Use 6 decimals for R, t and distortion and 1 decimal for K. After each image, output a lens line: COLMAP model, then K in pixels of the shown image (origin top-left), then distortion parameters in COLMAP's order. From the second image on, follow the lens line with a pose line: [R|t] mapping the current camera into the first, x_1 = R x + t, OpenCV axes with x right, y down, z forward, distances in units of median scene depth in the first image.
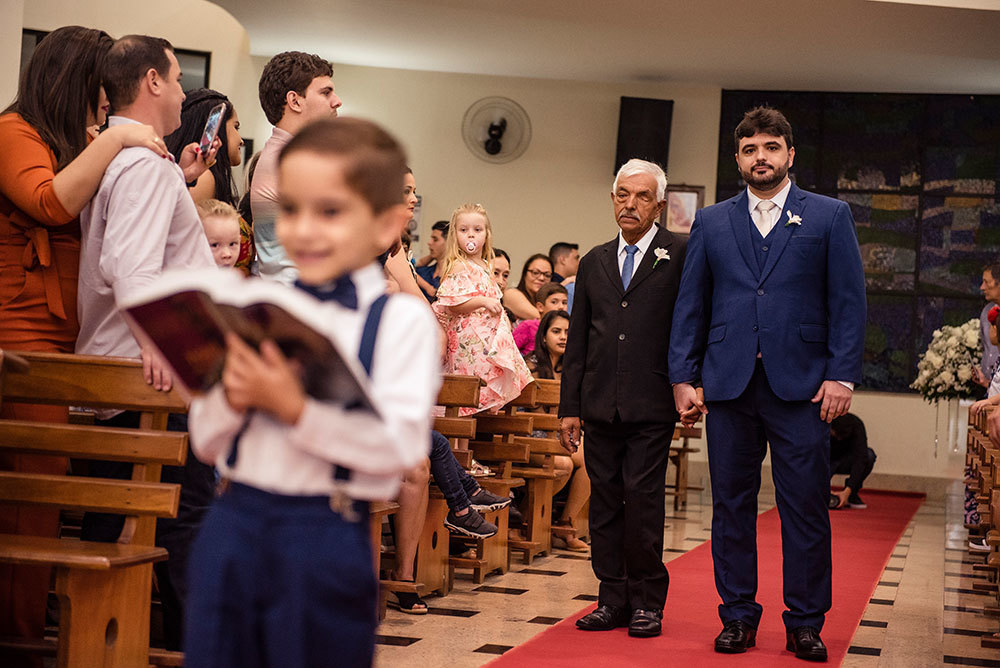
lens RADIAL K [[1865.9, 0, 500.0], [0, 1865.9, 334.0], [0, 0, 1]] dist [0.130701, -0.094516]
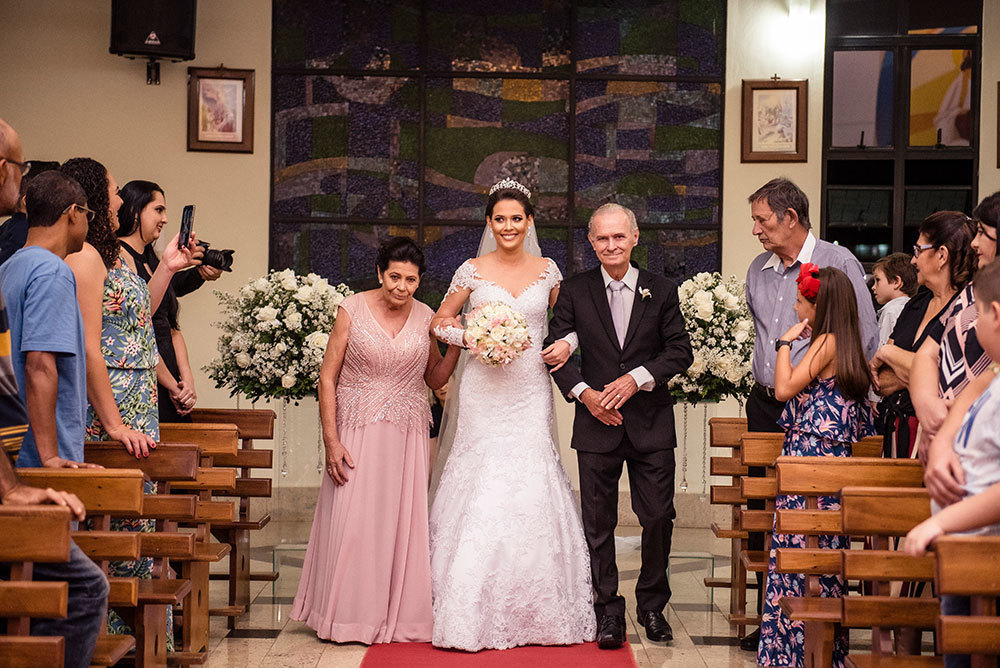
lens RADIAL K [[1865.9, 0, 500.0], [0, 1865.9, 334.0], [0, 0, 1]] dist [0.130701, -0.094516]
pose [[0.970758, -0.047184, 0.235376, 0.034642], [0.035670, 0.997961, 0.052937, -0.018600], [-0.237394, -0.042993, 0.970462, 0.344828]]
